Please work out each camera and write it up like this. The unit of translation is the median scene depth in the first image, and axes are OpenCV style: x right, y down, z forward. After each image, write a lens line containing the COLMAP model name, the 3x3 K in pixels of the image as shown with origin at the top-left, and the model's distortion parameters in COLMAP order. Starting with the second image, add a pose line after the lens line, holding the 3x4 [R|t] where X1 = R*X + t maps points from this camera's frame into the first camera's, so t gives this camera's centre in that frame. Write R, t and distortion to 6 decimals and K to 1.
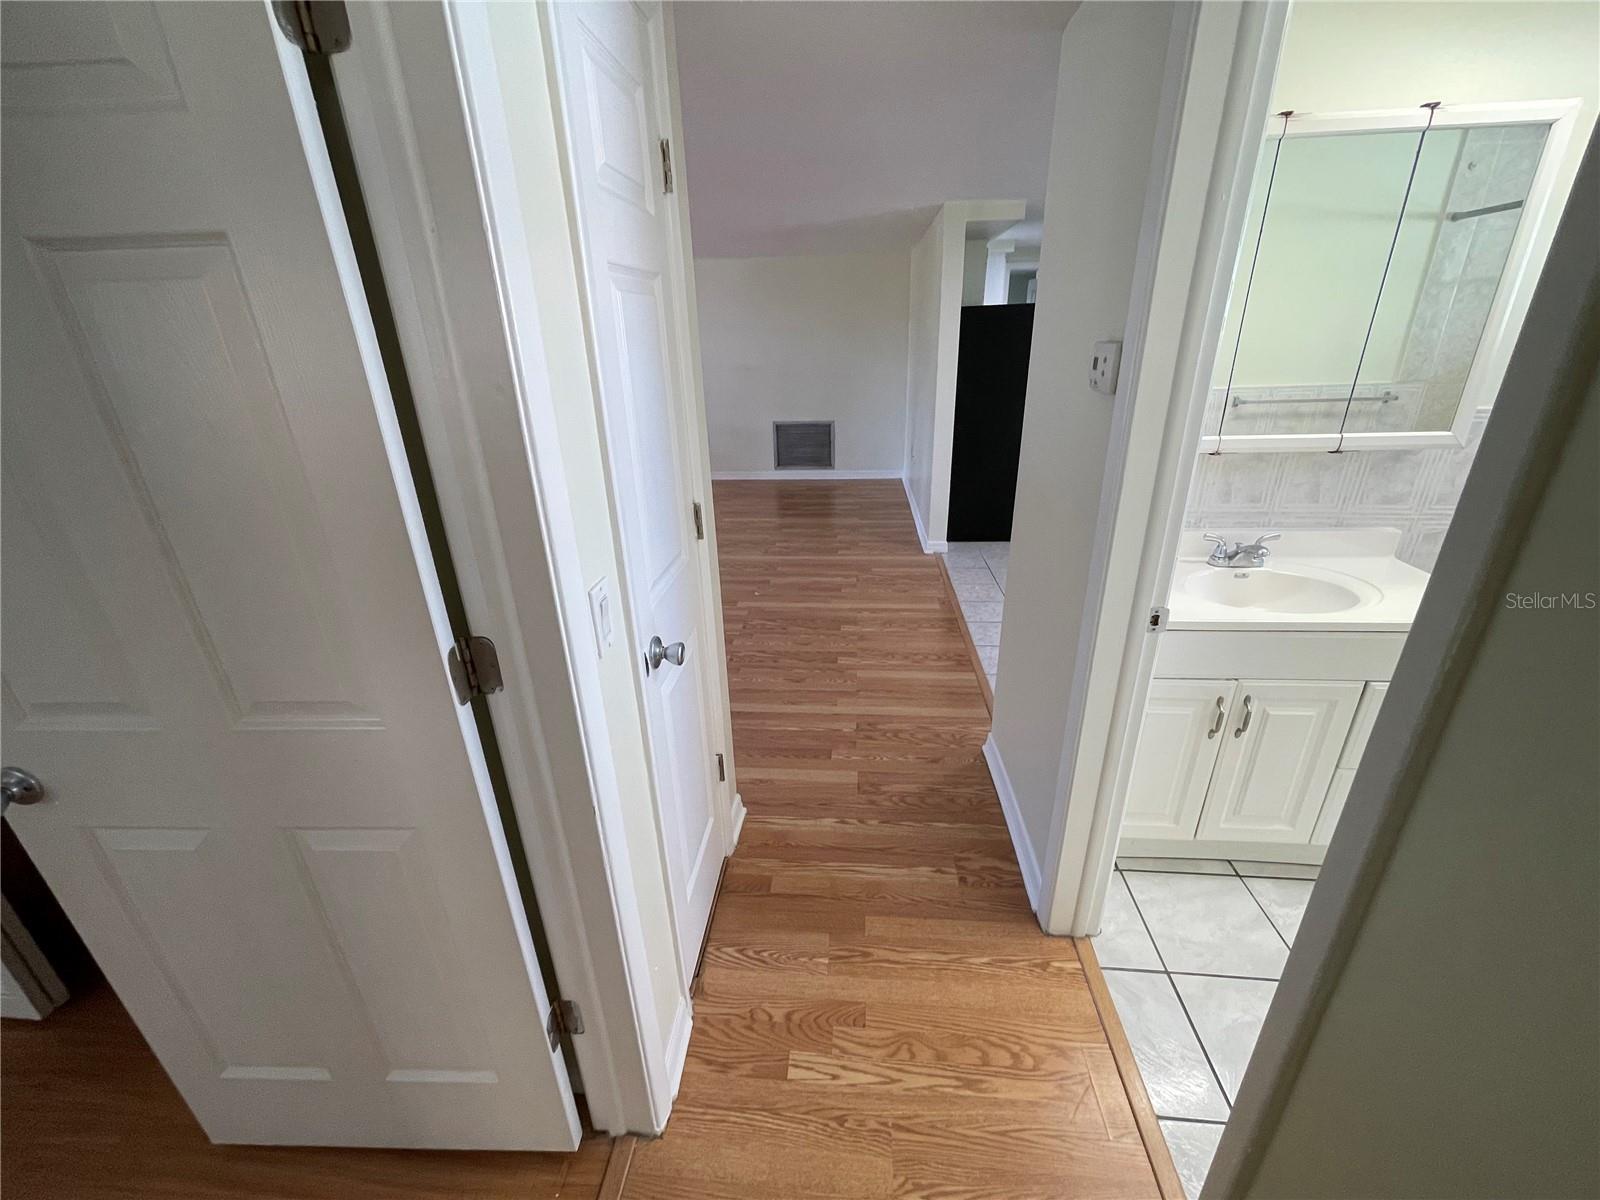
lens RADIAL K [[647.5, 0, 791.8], [0, 647.5, 610.0], [0, 0, 1]] dist [-0.002701, -0.000577]
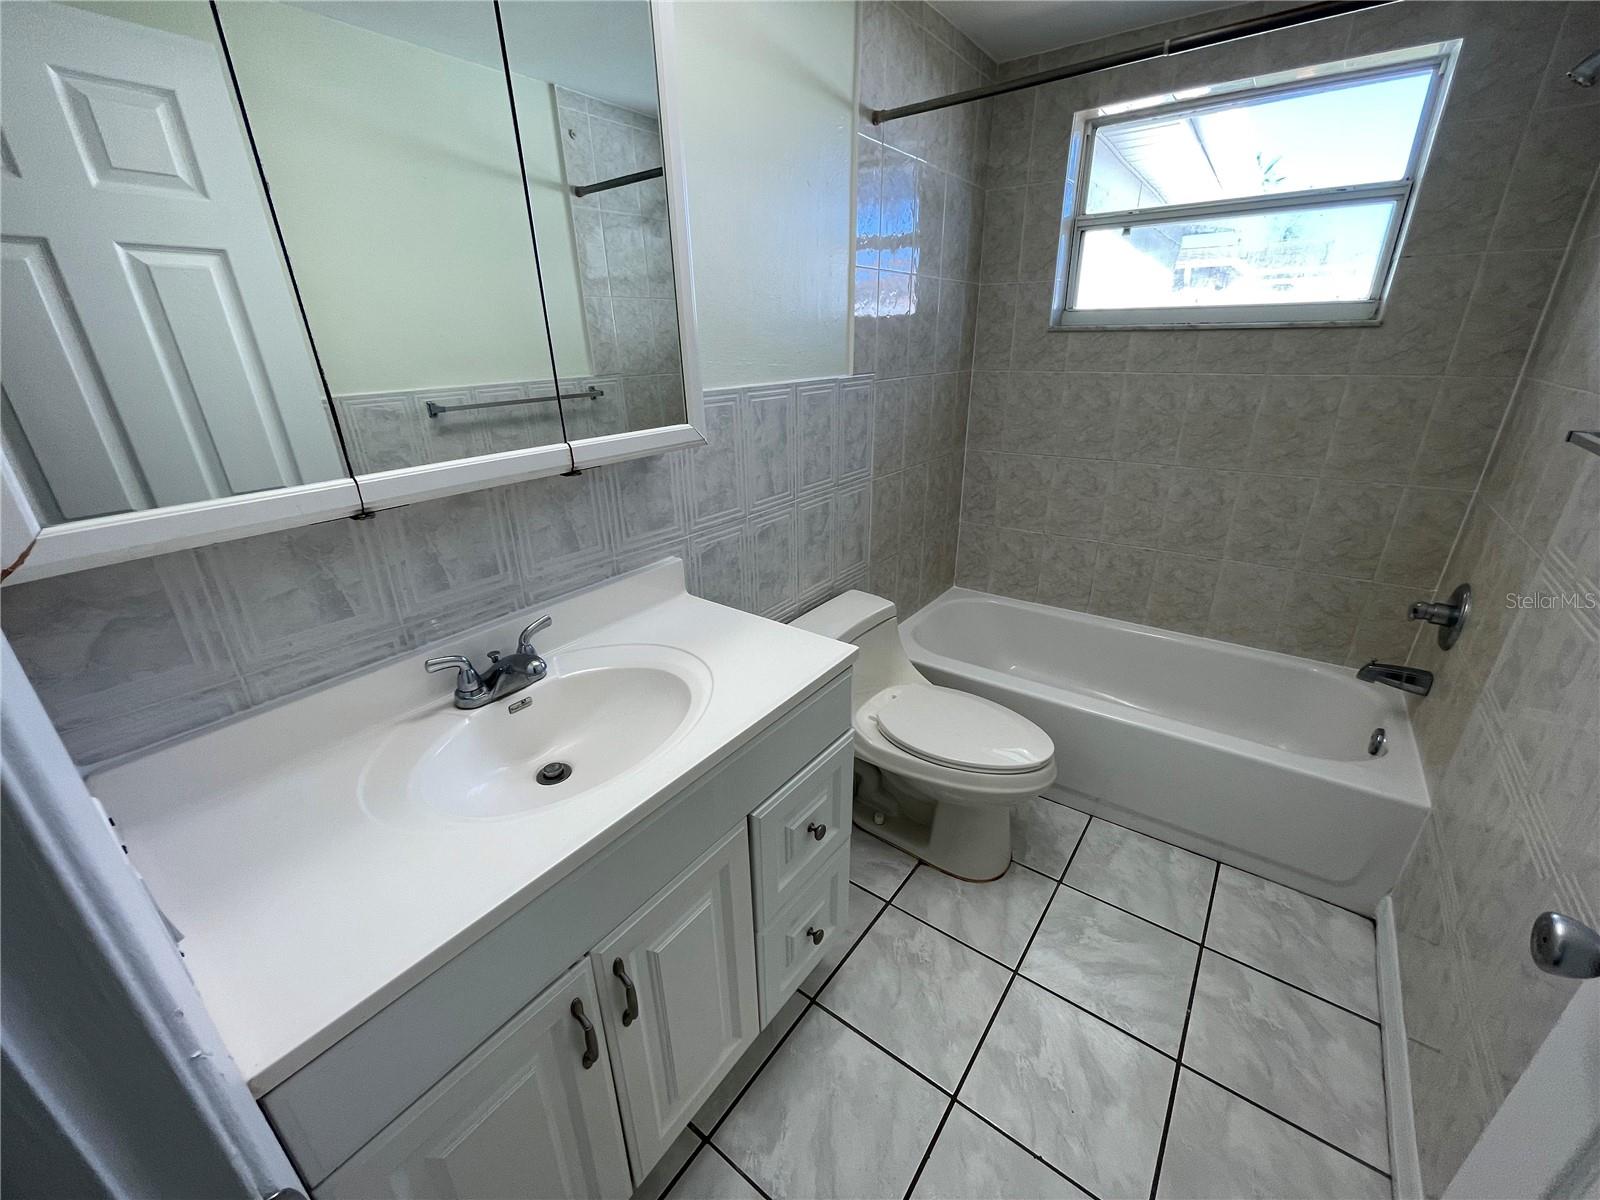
lens RADIAL K [[647.0, 0, 797.6], [0, 647.0, 603.2], [0, 0, 1]] dist [0.000608, 0.000411]
pose [[0.519179, -0.304963, 0.798405, 0.397422], [0.332470, 0.932658, 0.140047, -0.134170], [-0.787348, 0.192736, 0.585608, 0.462283]]
